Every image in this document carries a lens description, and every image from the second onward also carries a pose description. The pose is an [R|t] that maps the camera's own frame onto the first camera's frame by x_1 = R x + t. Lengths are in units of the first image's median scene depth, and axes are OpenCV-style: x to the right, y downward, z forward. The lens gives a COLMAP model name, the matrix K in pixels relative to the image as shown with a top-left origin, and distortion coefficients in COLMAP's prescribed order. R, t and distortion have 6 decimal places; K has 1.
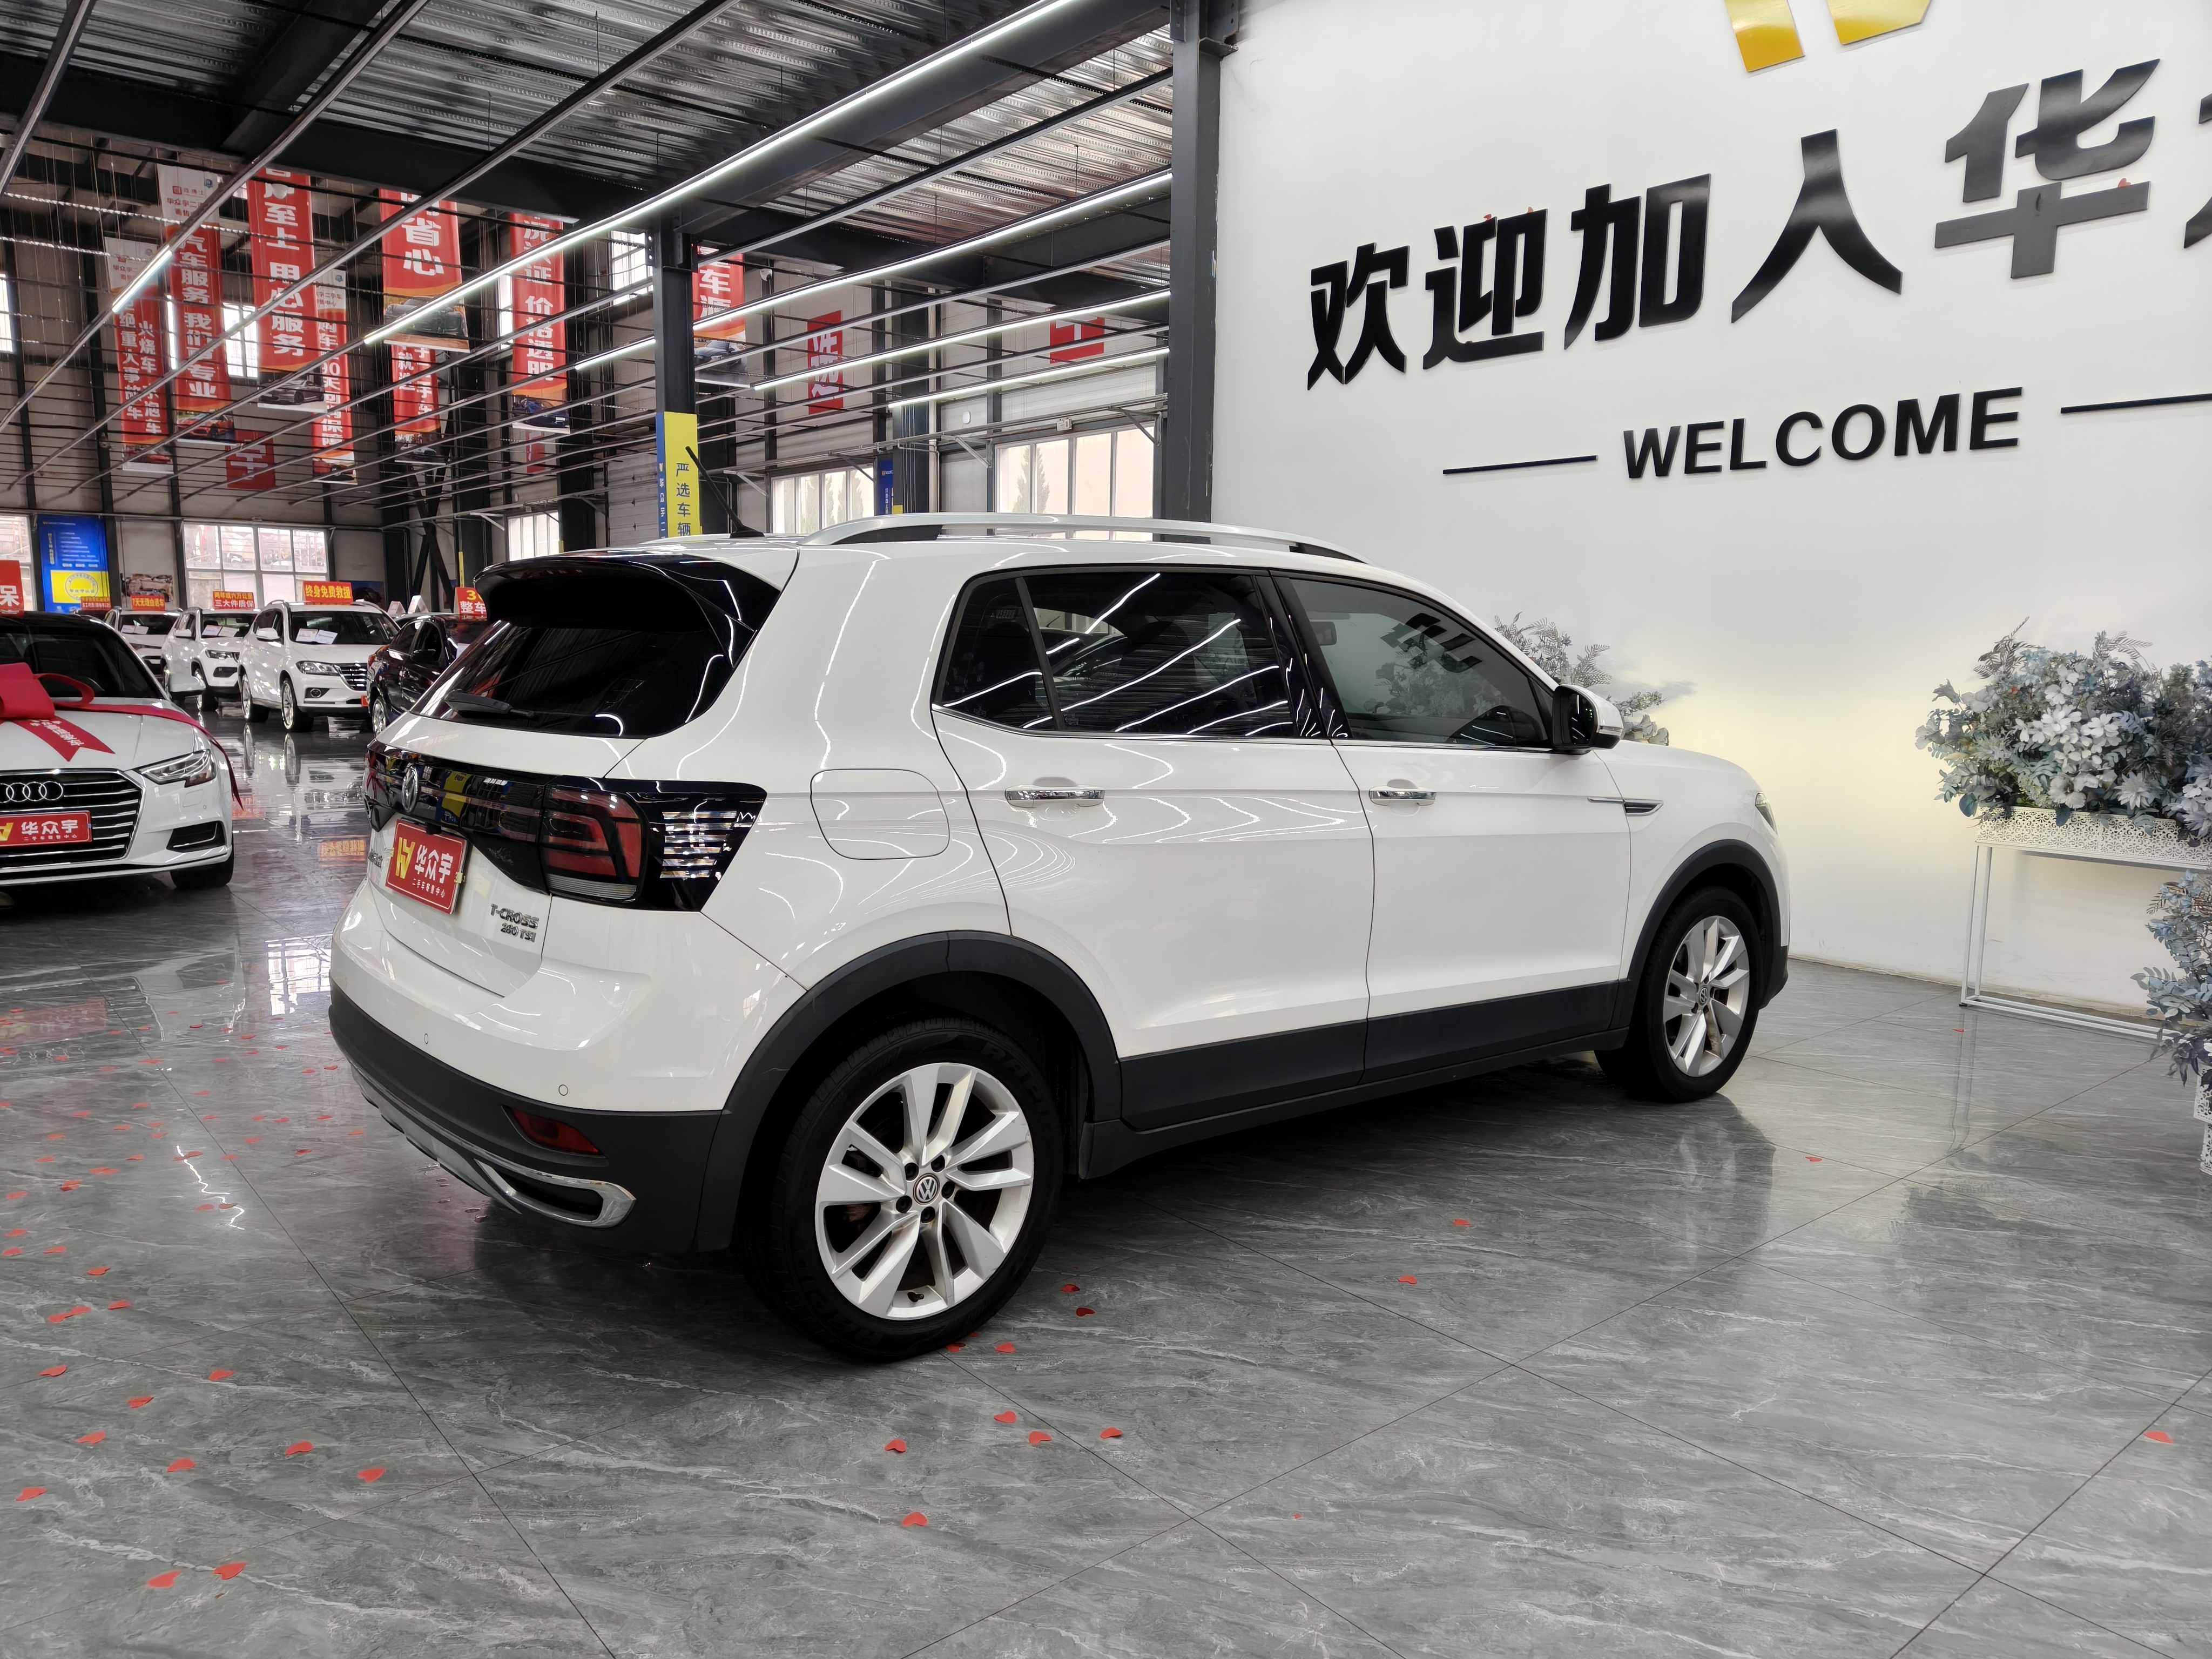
lens RADIAL K [[1537.9, 0, 1075.2], [0, 1537.9, 828.7], [0, 0, 1]] dist [0.022474, -0.007911]
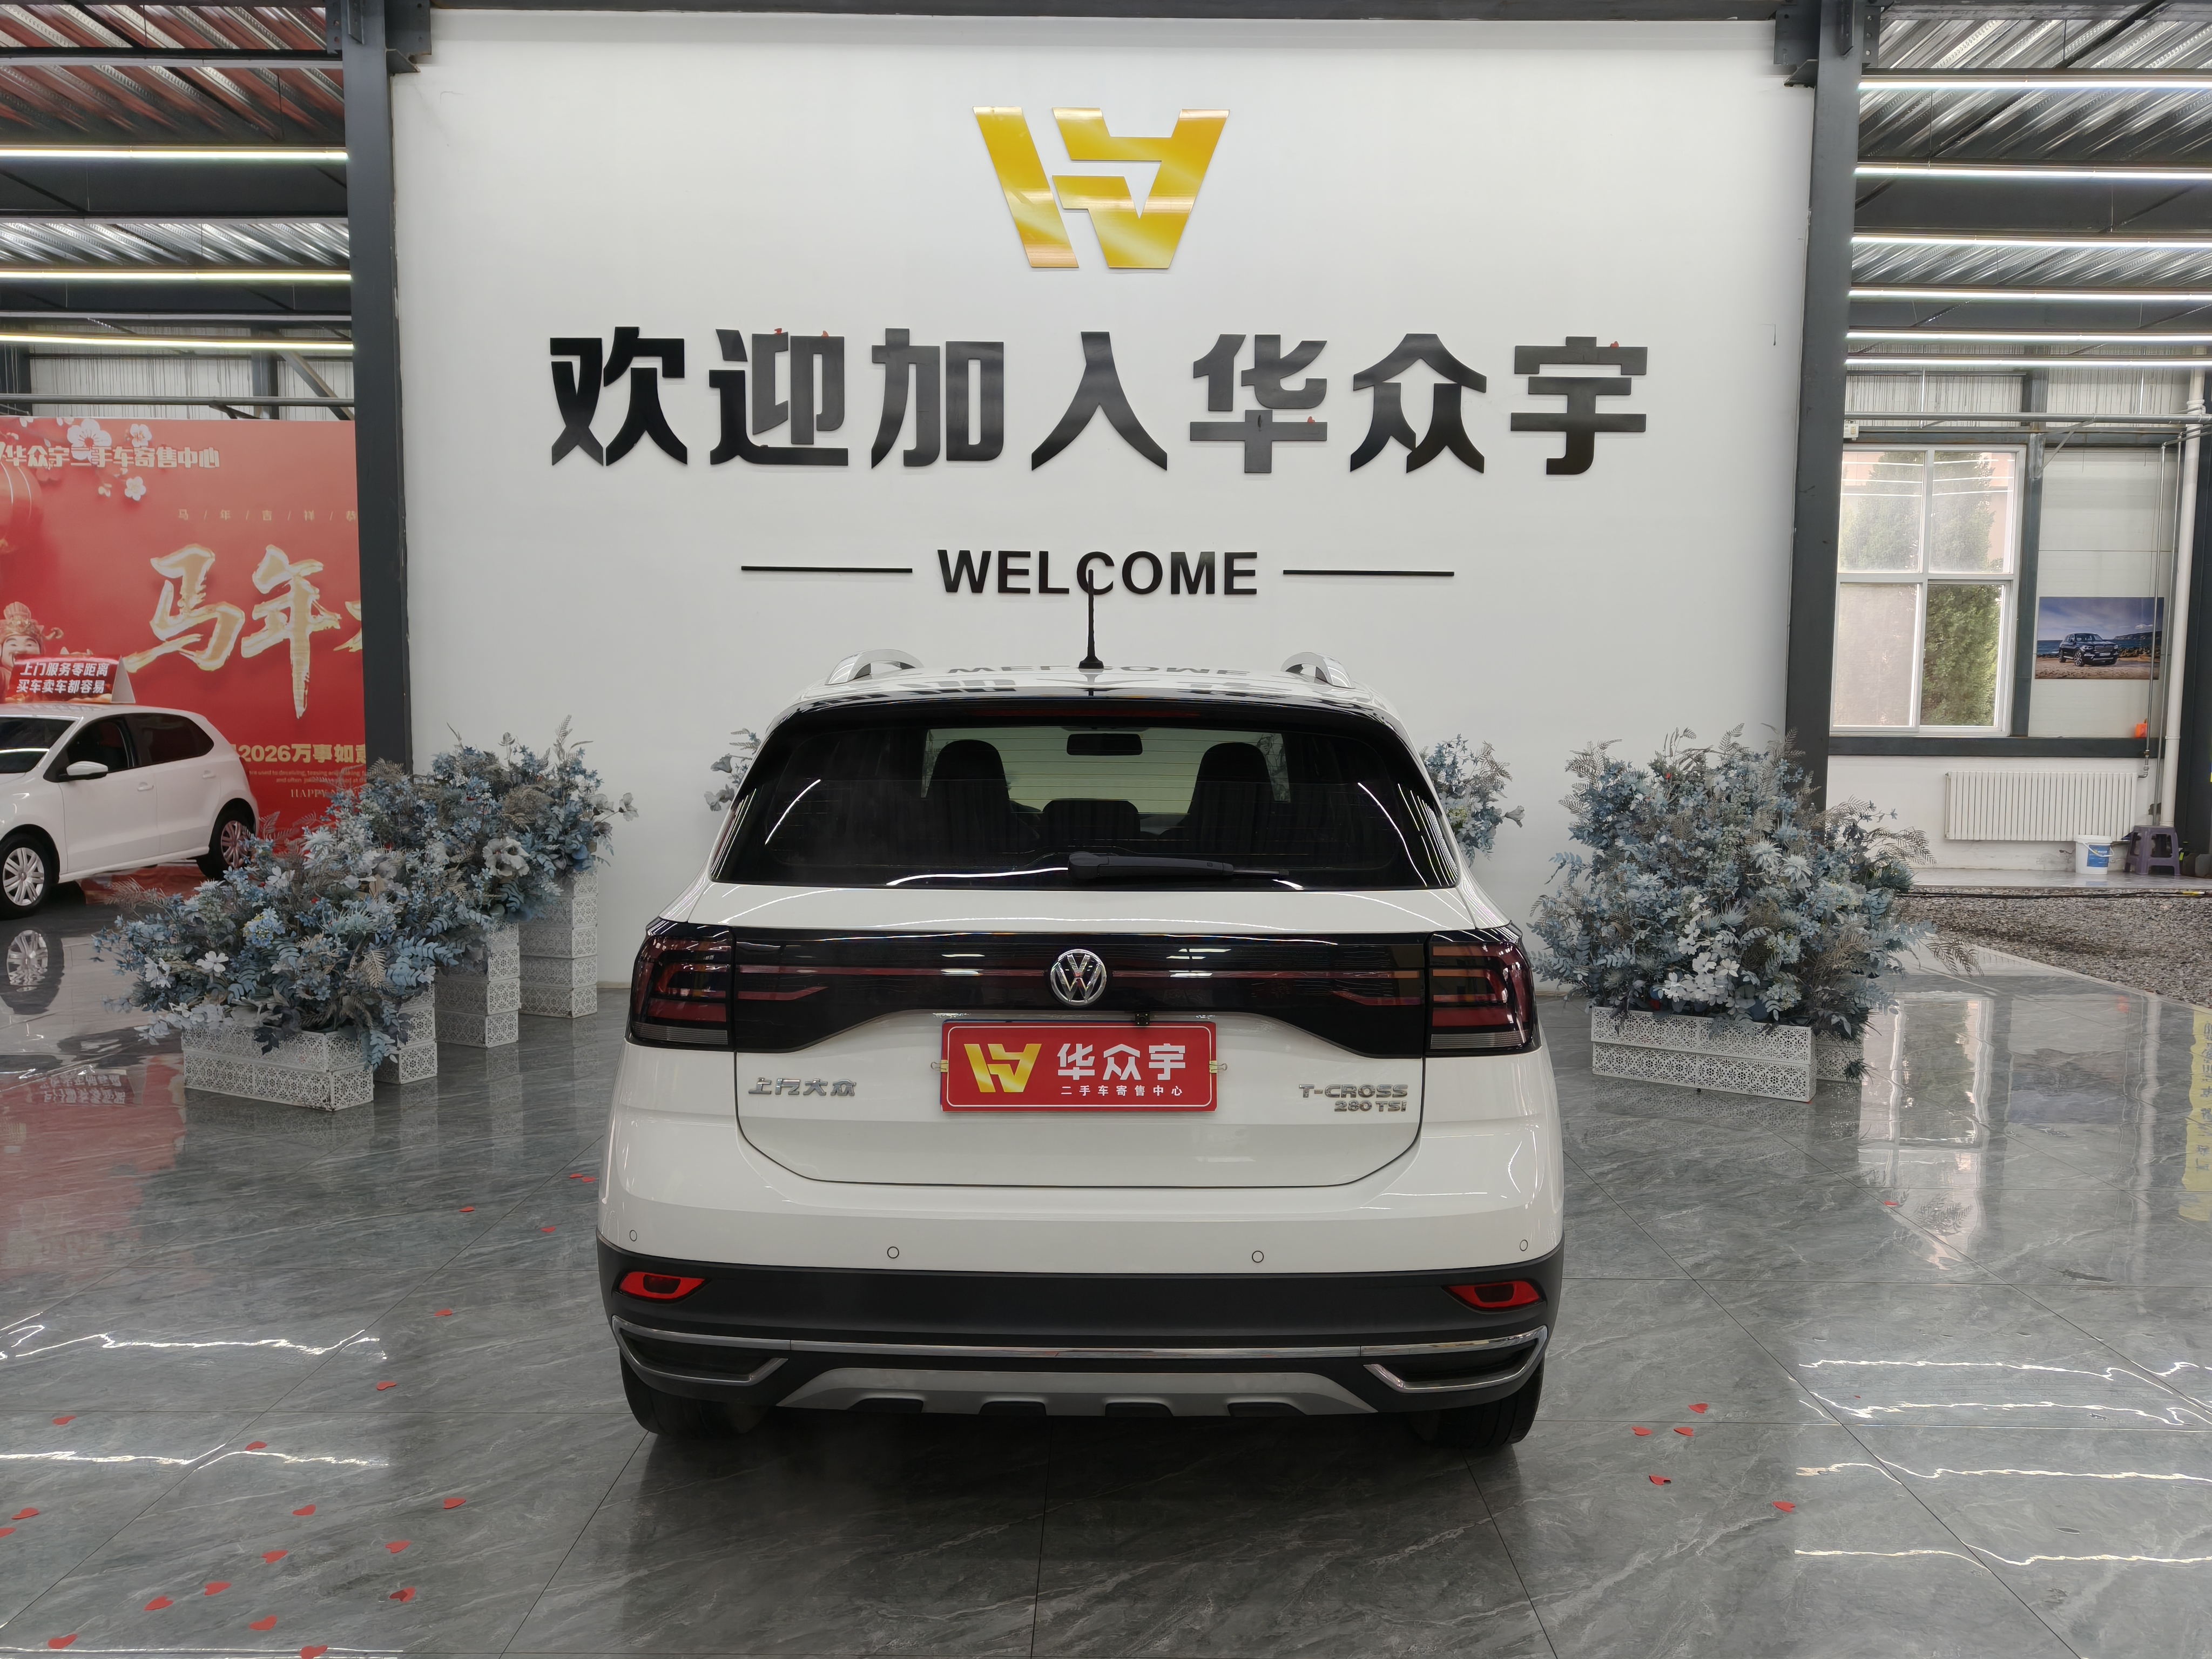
lens RADIAL K [[1545.0, 0, 1112.0], [0, 1545.0, 845.1], [0, 0, 1]] dist [0.003105, 0.000693]
pose [[0.632239, -0.067645, 0.771815, -0.379737], [0.094160, 0.995506, 0.010118, -0.036479], [-0.769031, 0.066277, 0.635766, 0.171113]]
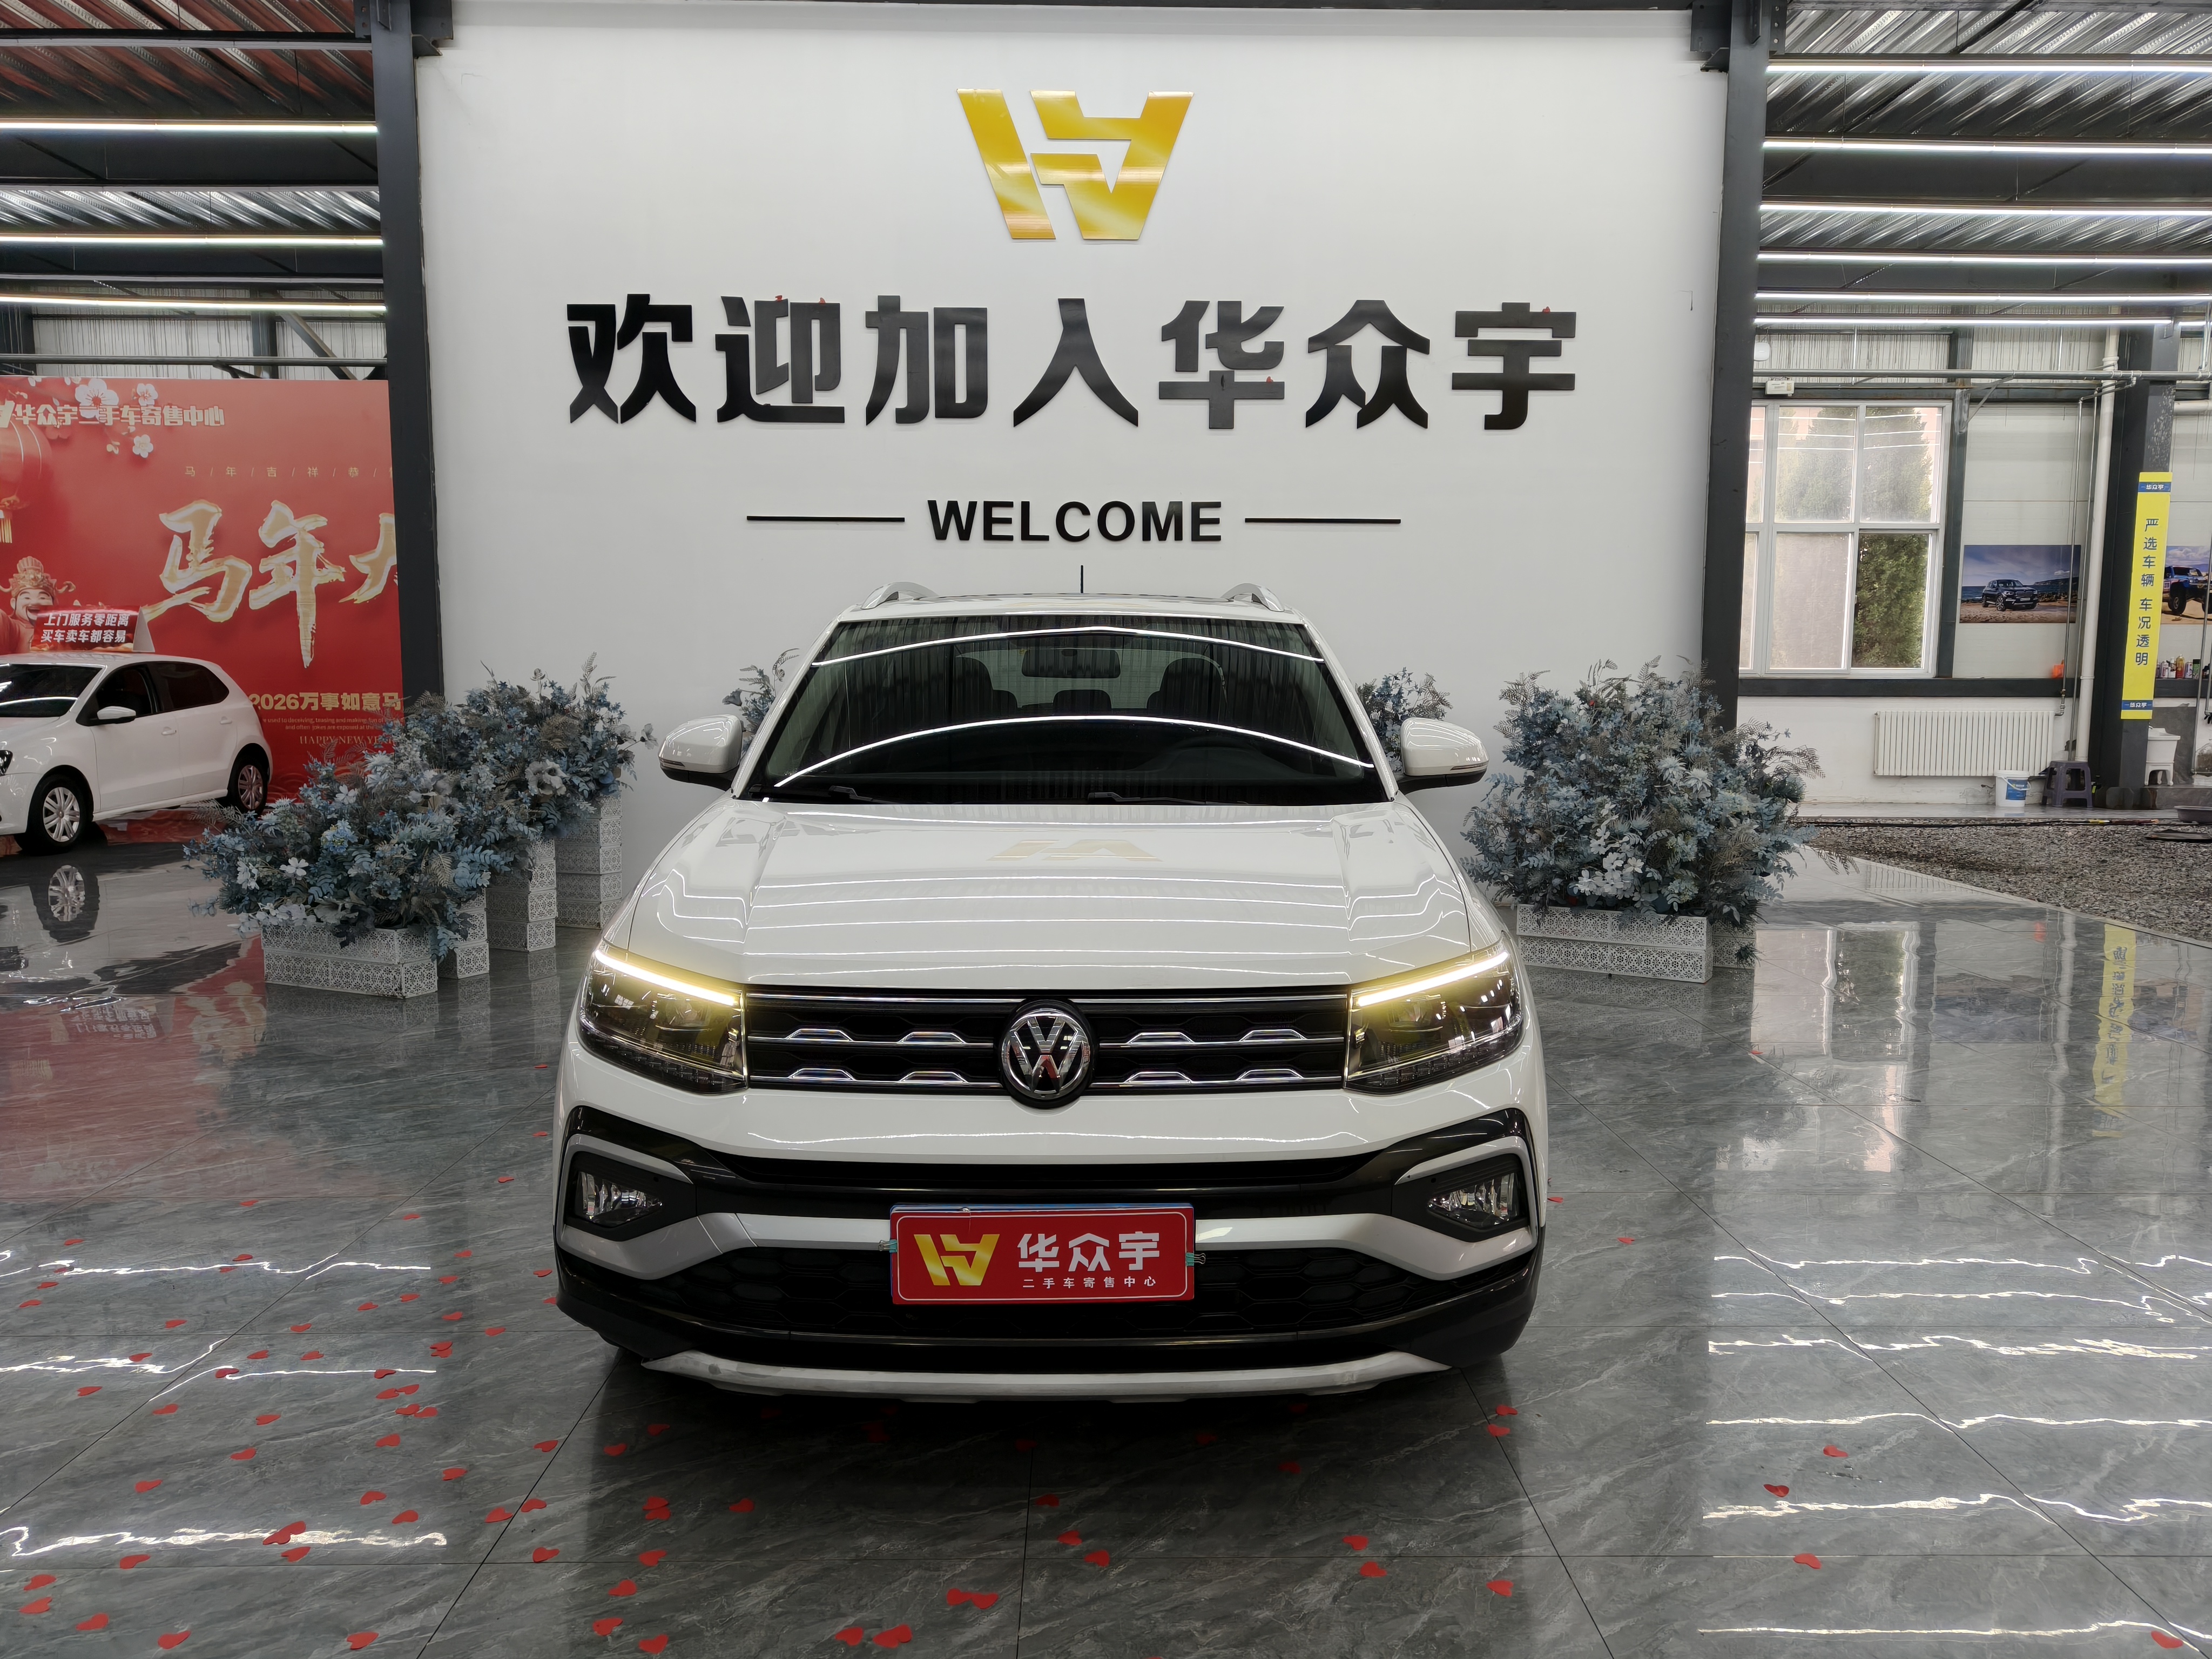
lens RADIAL K [[1539.7, 0, 1111.8], [0, 1539.7, 840.0], [0, 0, 1]] dist [0.006873, -0.002061]
pose [[0.618398, -0.090592, 0.780626, -0.451782], [0.100353, 0.994304, 0.035891, -0.016257], [-0.779431, 0.056143, 0.623967, 0.118674]]
